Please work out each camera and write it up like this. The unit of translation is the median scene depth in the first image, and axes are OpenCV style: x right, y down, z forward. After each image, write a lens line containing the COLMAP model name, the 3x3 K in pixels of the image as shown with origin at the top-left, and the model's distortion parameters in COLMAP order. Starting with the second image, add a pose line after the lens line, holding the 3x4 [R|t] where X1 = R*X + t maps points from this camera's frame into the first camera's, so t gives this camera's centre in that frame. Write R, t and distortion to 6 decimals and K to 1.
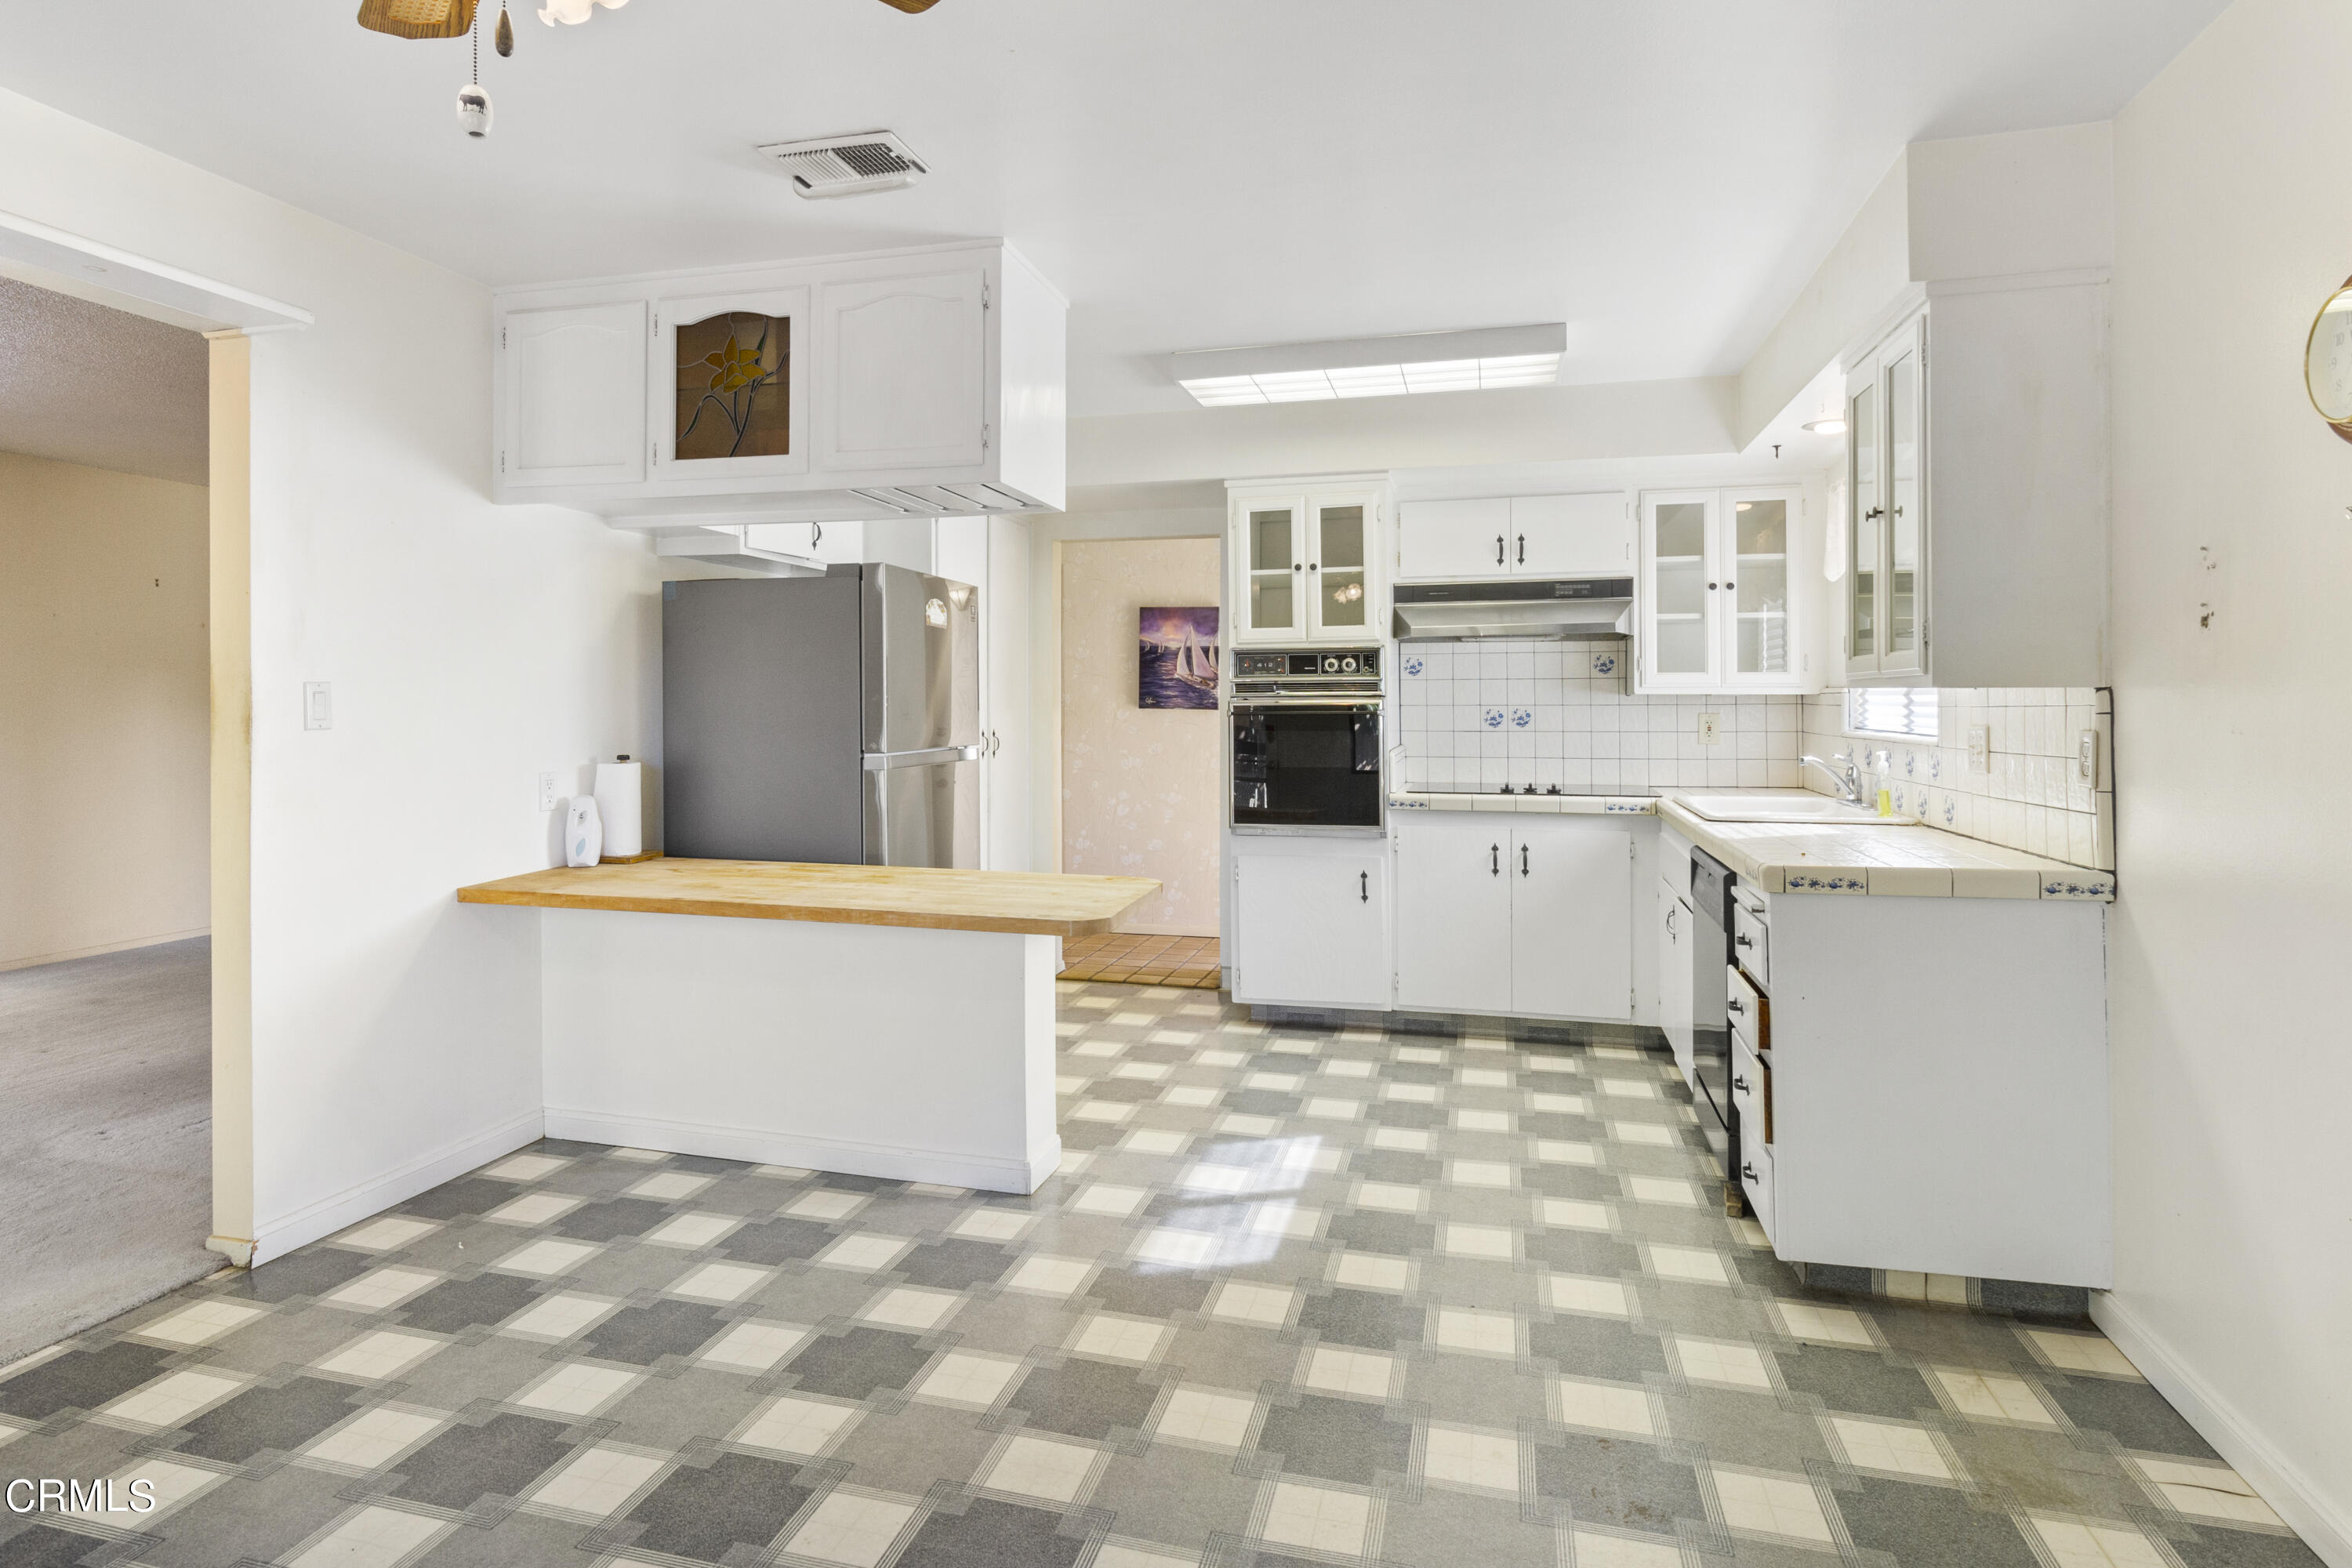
lens RADIAL K [[1203.4, 0, 1134.3], [0, 1203.4, 710.8], [0, 0, 1]] dist [-0.002963, 0.000329]
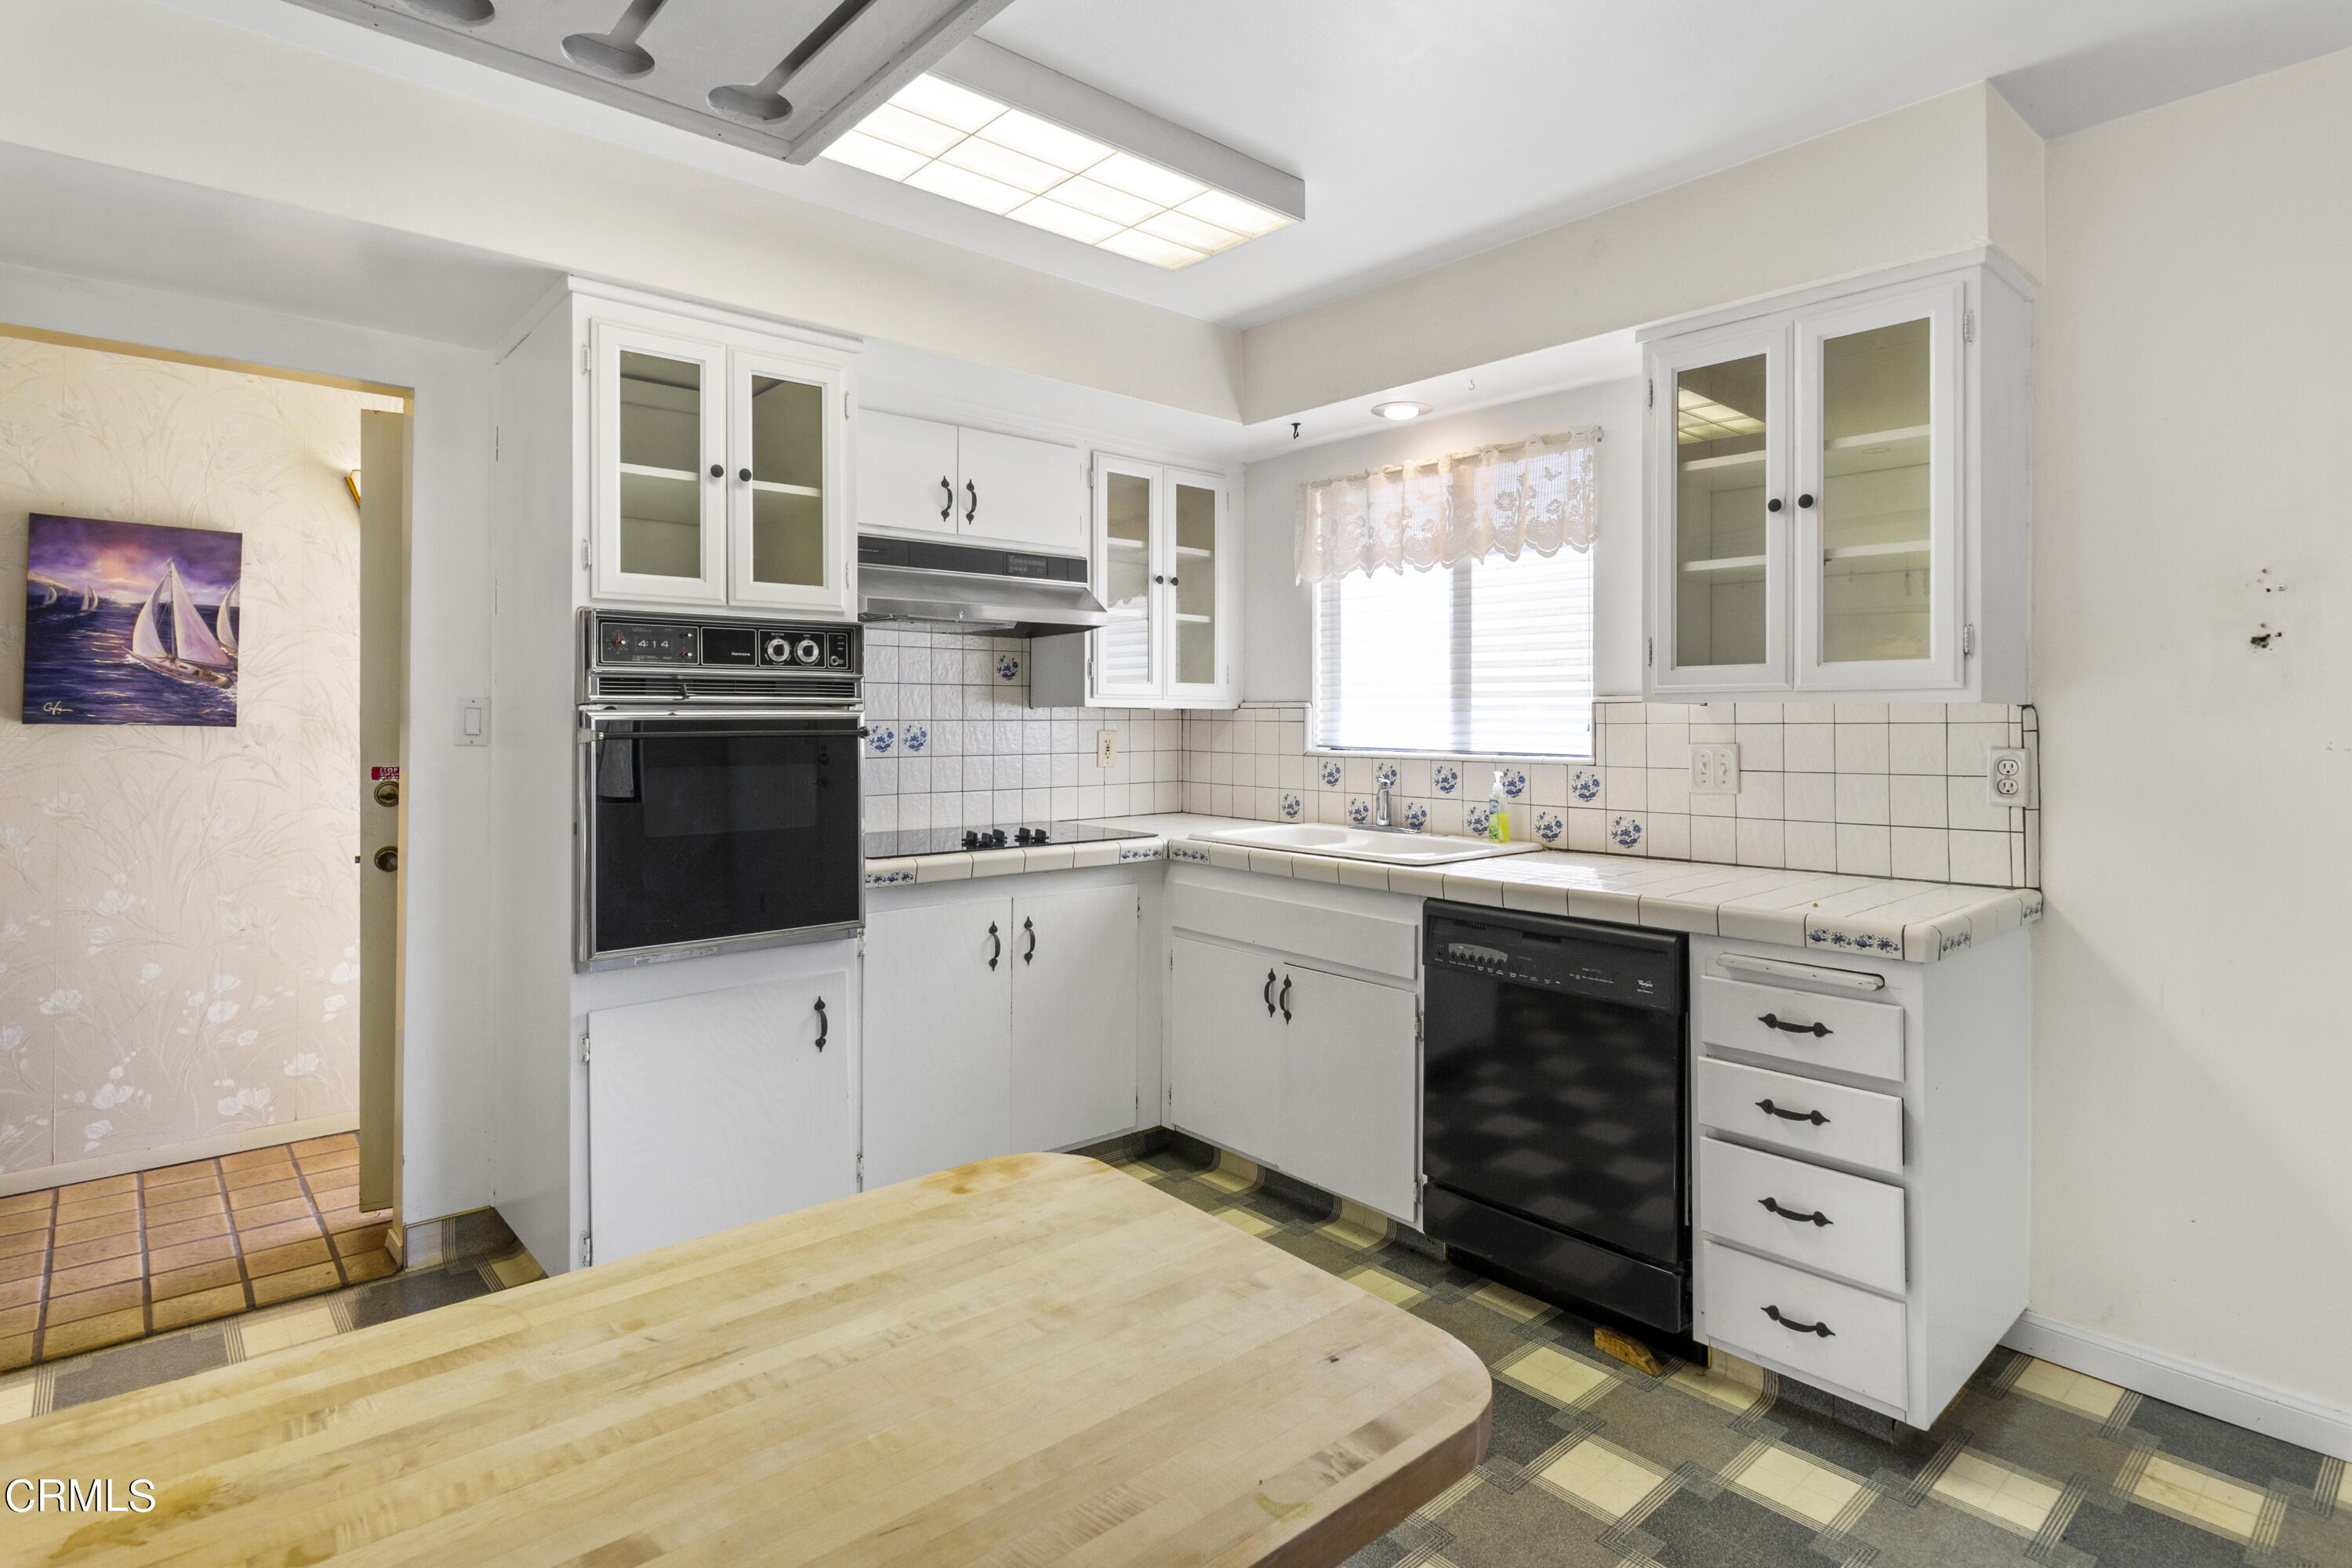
lens RADIAL K [[1203.4, 0, 1134.3], [0, 1203.4, 710.8], [0, 0, 1]] dist [-0.002963, 0.000329]
pose [[0.550110, 0.008922, 0.835045, -0.219508], [0.000537, 0.999939, -0.011038, -0.002395], [-0.835092, 0.006521, 0.550071, 0.530225]]
